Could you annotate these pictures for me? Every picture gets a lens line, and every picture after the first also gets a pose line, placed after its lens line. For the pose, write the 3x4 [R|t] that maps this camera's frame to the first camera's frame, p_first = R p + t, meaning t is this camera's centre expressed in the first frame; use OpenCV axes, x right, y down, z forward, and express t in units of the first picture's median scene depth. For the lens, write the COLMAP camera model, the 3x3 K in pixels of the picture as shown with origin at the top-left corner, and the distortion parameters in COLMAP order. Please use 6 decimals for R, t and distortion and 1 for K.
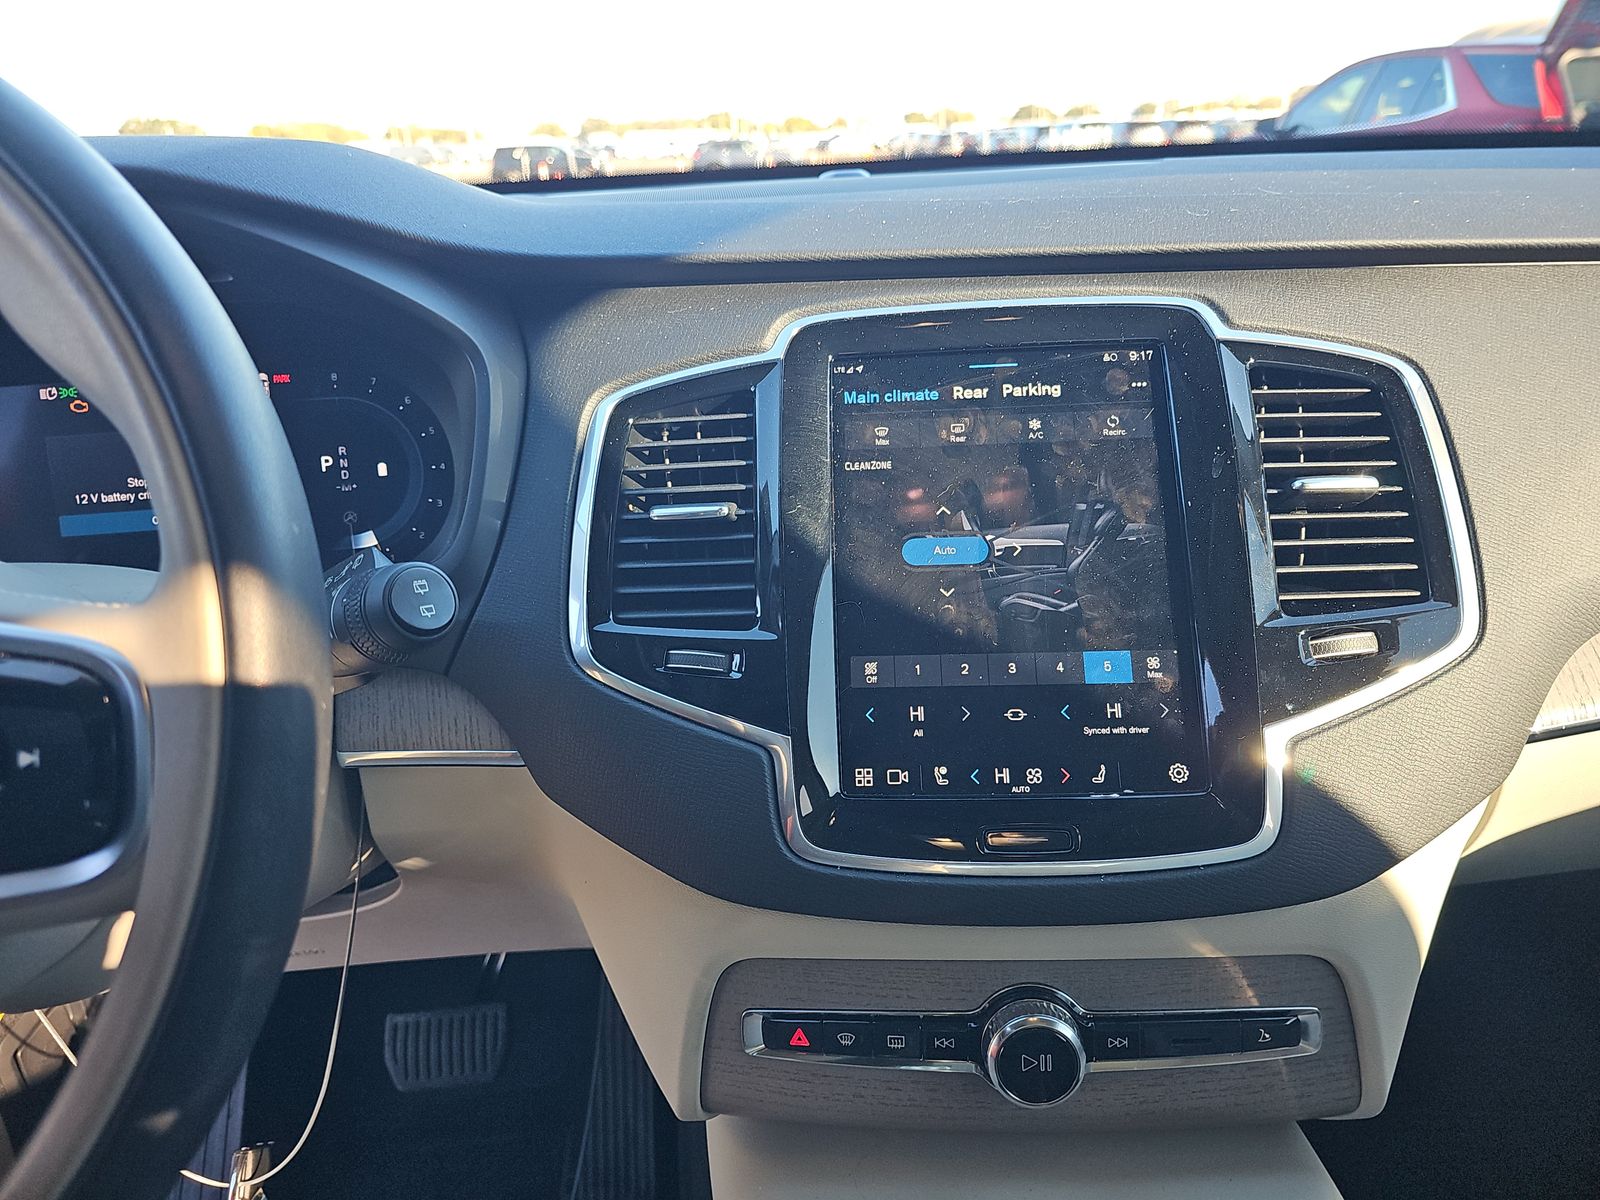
lens RADIAL K [[1015.3, 0, 800.0], [0, 1015.3, 600.0], [0, 0, 1]] dist [0.048216, -0.048766]
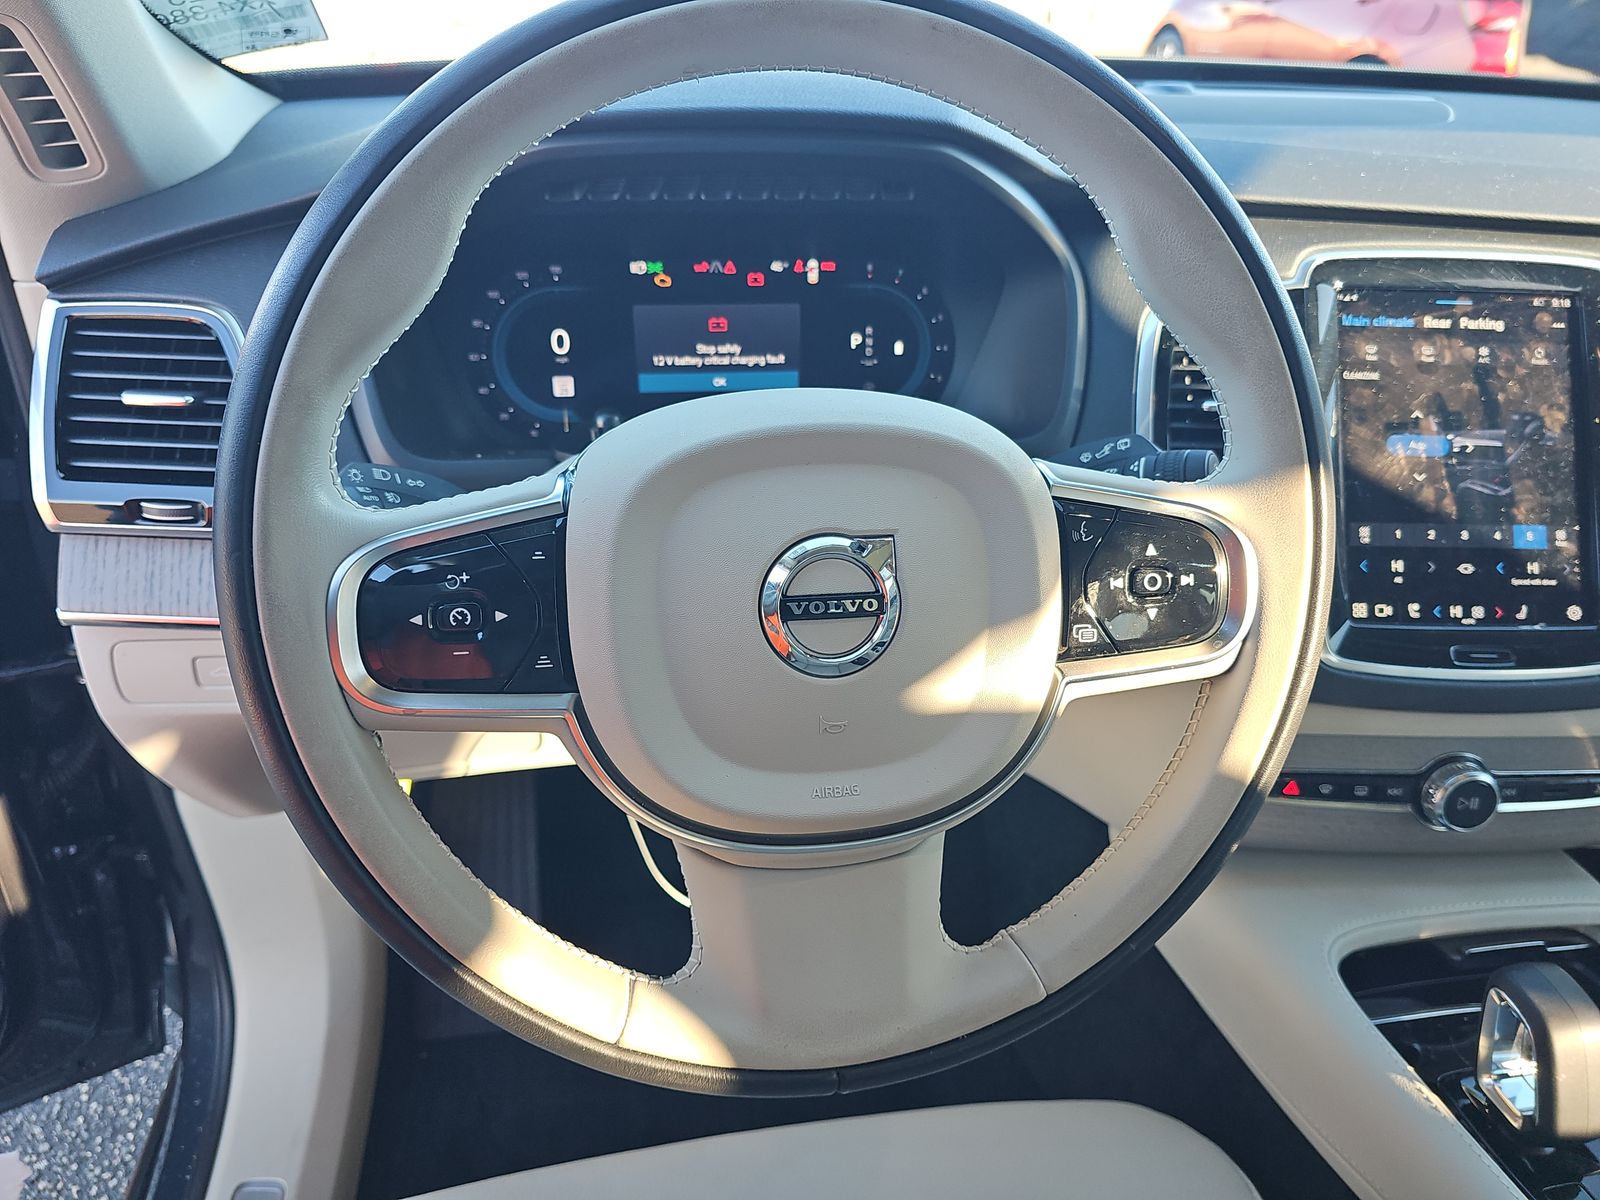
lens RADIAL K [[1015.3, 0, 800.0], [0, 1015.3, 600.0], [0, 0, 1]] dist [0.048216, -0.048766]
pose [[0.992533, 0.029156, 0.118443, -0.820973], [-0.047173, 0.987210, 0.152287, -0.015053], [-0.112488, -0.156737, 0.981214, -0.267449]]
